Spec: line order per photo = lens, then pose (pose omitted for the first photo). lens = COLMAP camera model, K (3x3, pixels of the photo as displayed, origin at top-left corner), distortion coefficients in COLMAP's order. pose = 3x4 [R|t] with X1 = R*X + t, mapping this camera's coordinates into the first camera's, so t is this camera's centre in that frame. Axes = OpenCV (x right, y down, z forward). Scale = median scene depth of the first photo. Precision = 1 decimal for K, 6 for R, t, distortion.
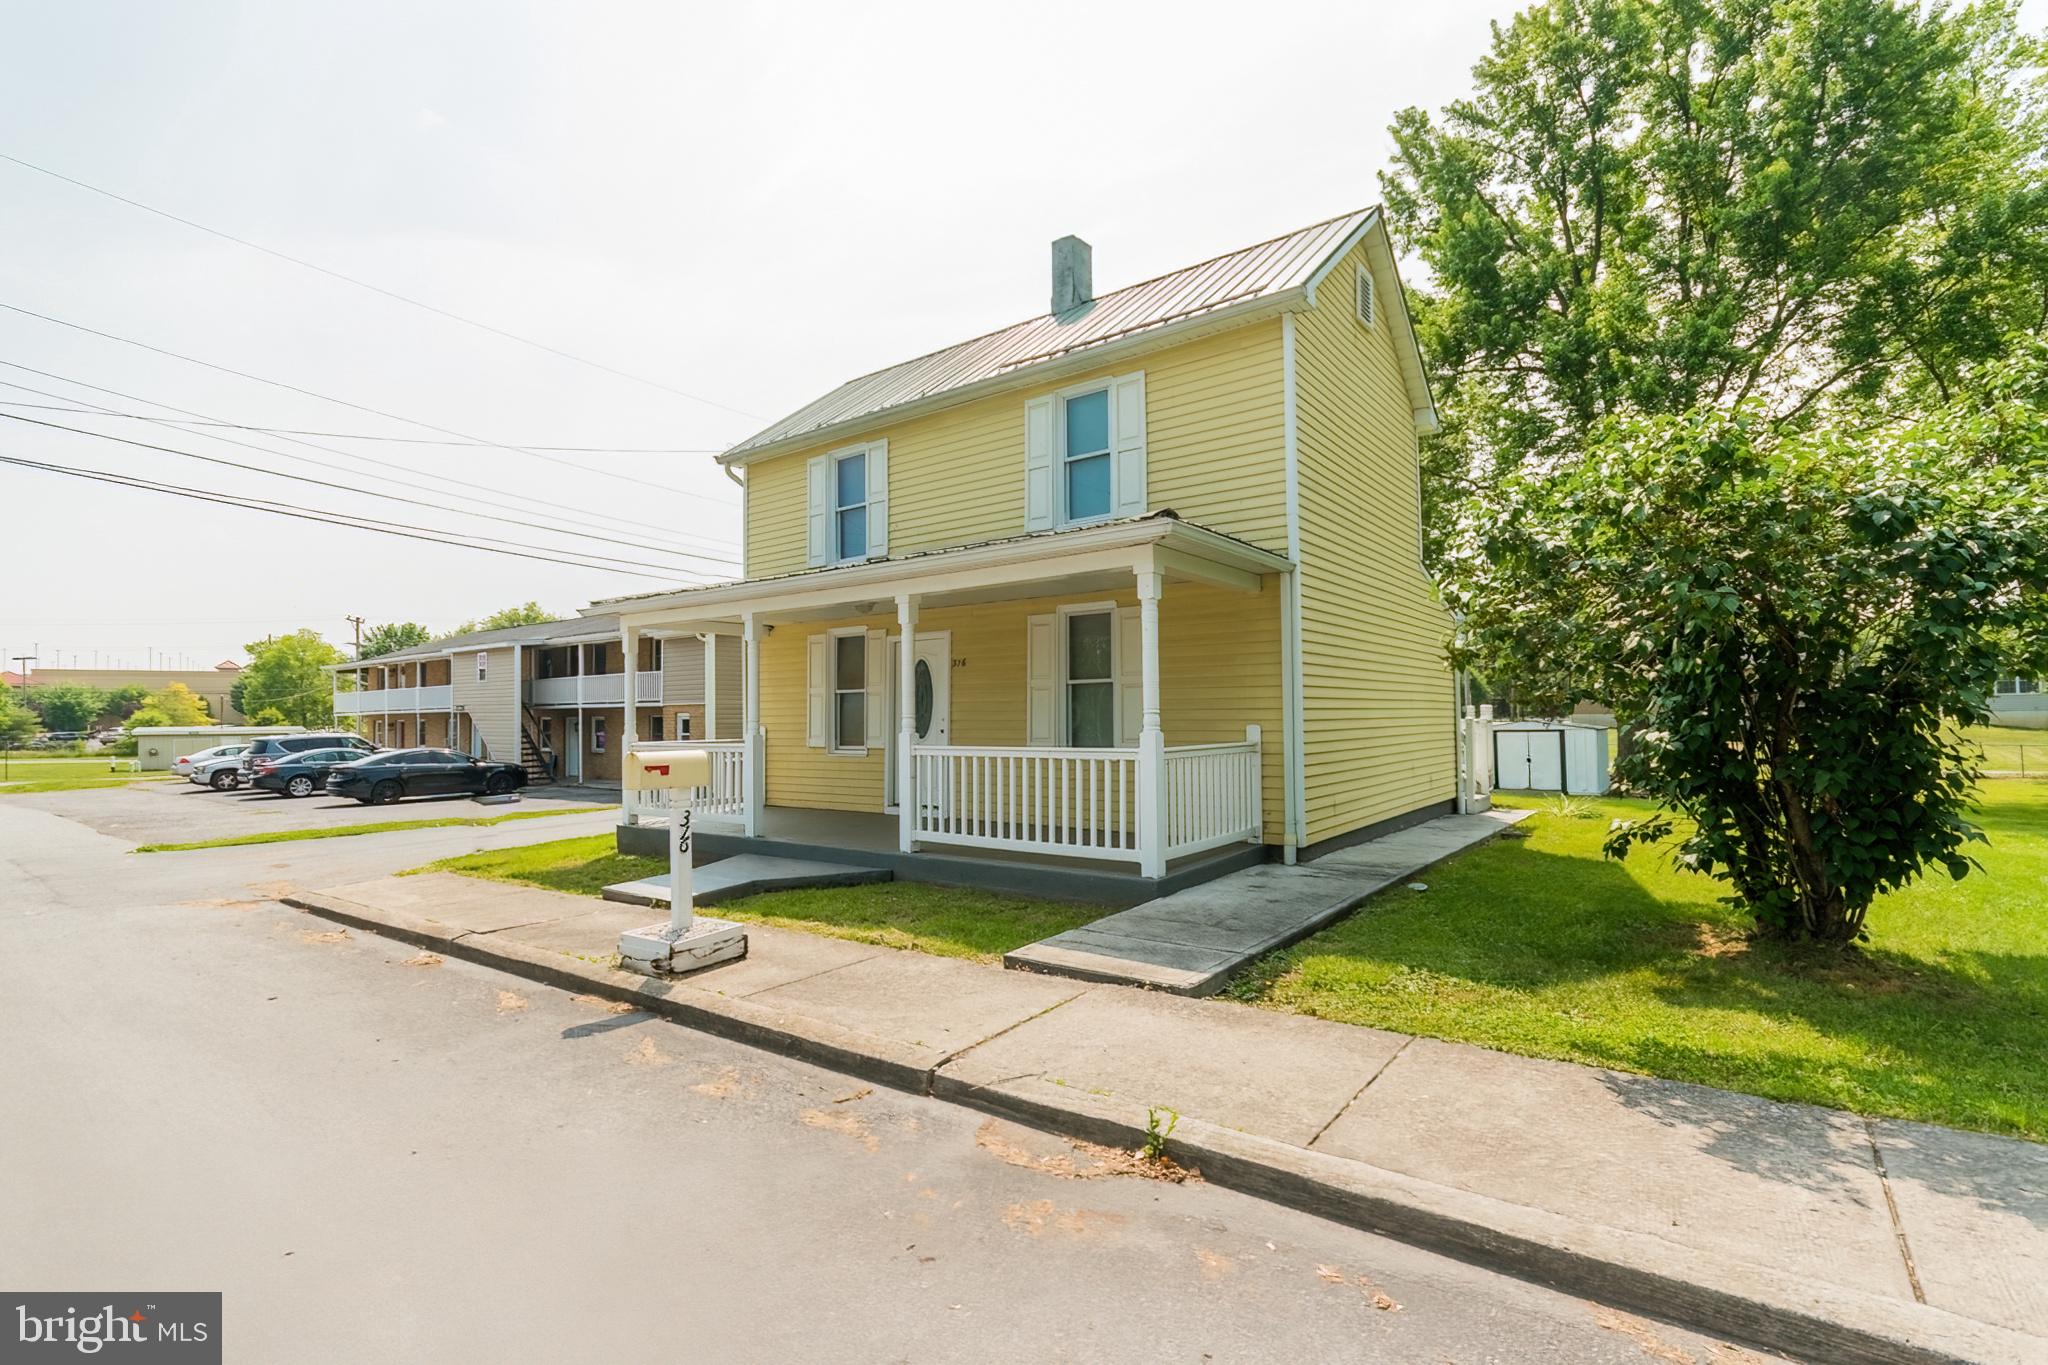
lens RADIAL K [[940.8, 0, 1028.2], [0, 940.8, 671.3], [0, 0, 1]] dist [0.004835, -0.000070]
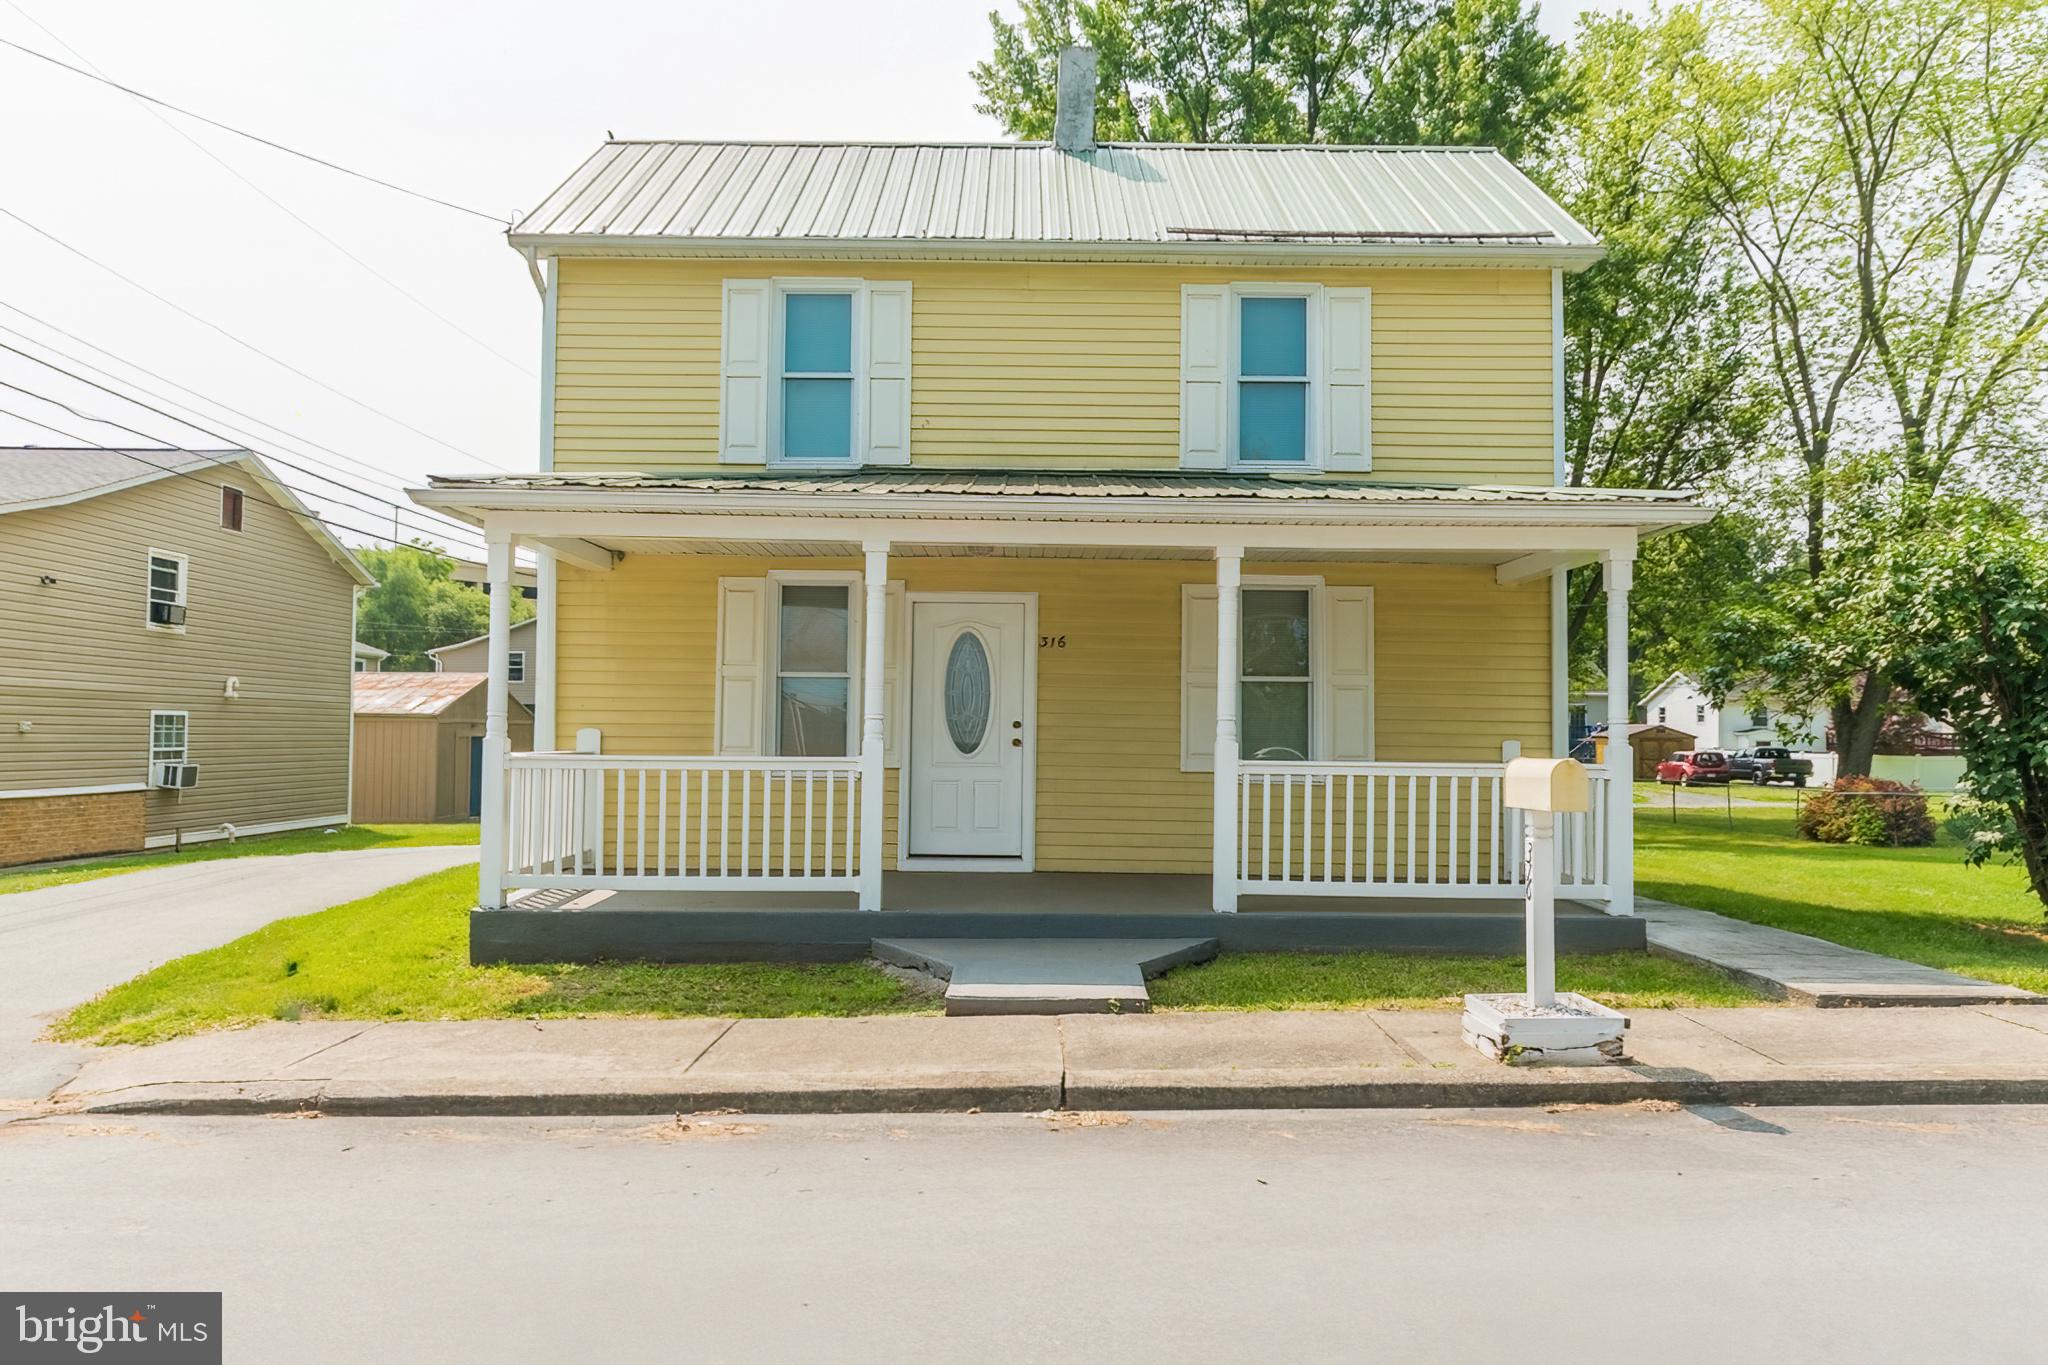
lens RADIAL K [[1452.0, 0, 1021.9], [0, 1452.0, 690.2], [0, 0, 1]] dist [-0.014295, -0.001497]
pose [[0.803532, 0.027906, 0.594607, -0.651165], [-0.054191, 0.998182, 0.026385, 0.000237], [-0.592789, -0.053423, 0.803584, 0.141632]]
